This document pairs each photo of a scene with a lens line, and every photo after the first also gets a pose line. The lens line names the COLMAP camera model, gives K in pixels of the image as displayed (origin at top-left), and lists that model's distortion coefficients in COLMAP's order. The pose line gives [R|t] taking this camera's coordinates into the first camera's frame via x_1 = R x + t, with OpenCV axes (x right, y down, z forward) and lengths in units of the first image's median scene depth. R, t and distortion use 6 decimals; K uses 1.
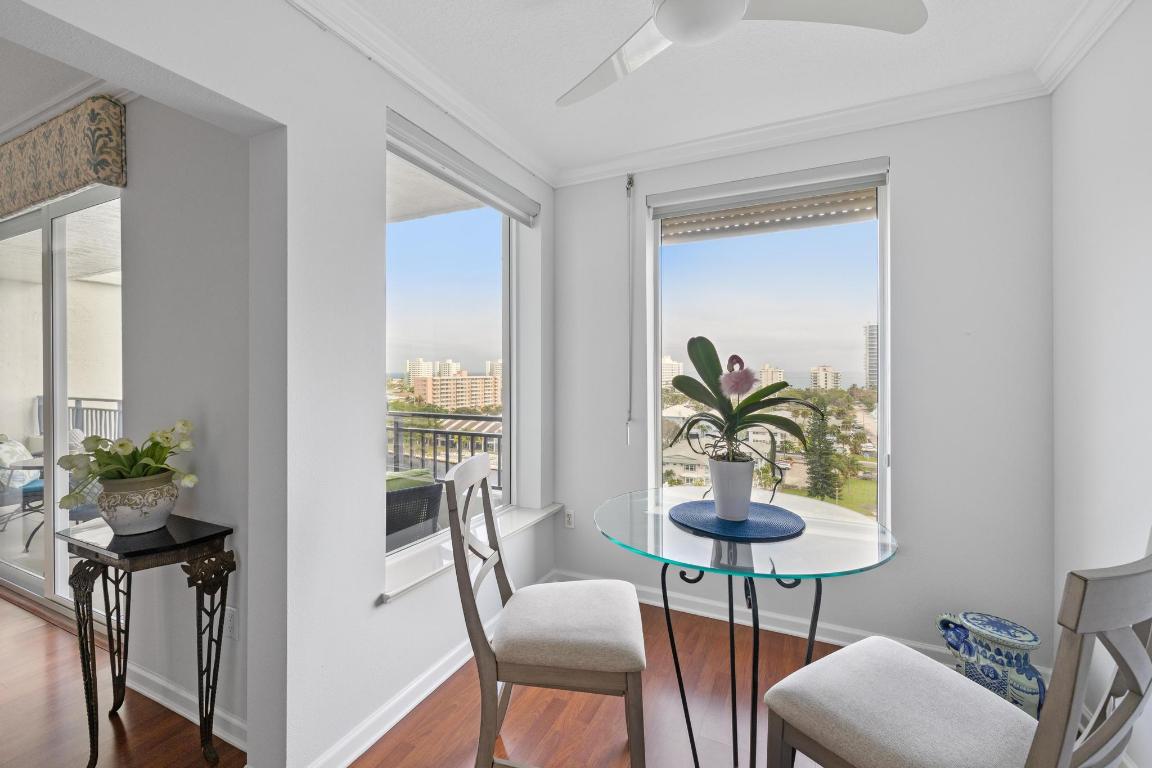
lens RADIAL K [[491.5, 0, 572.0], [0, 491.5, 364.0], [0, 0, 1]] dist [0.000948, 0.001841]
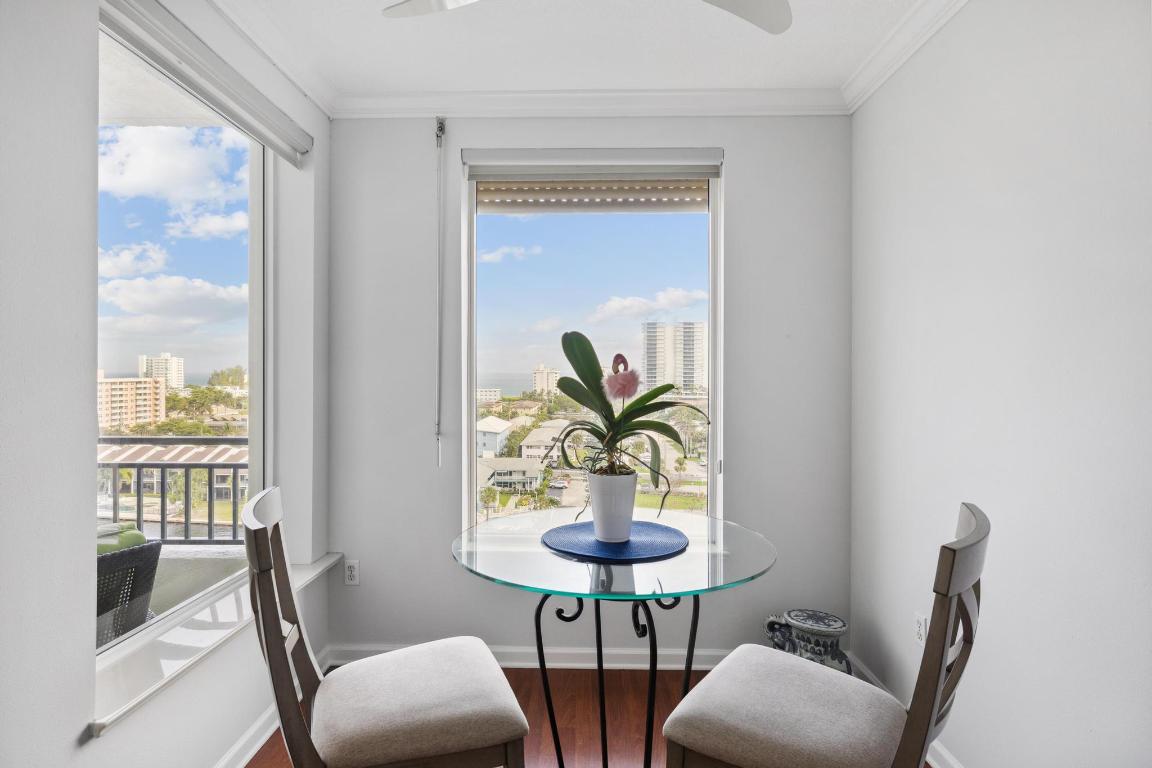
lens RADIAL K [[632.0, 0, 575.0], [0, 632.0, 364.3], [0, 0, 1]] dist [0.000747, 0.002865]
pose [[0.907627, 0.009756, 0.419665, -0.157223], [-0.010705, 0.999943, -0.000095, 0.000939], [-0.419641, -0.004406, 0.907679, 0.004671]]
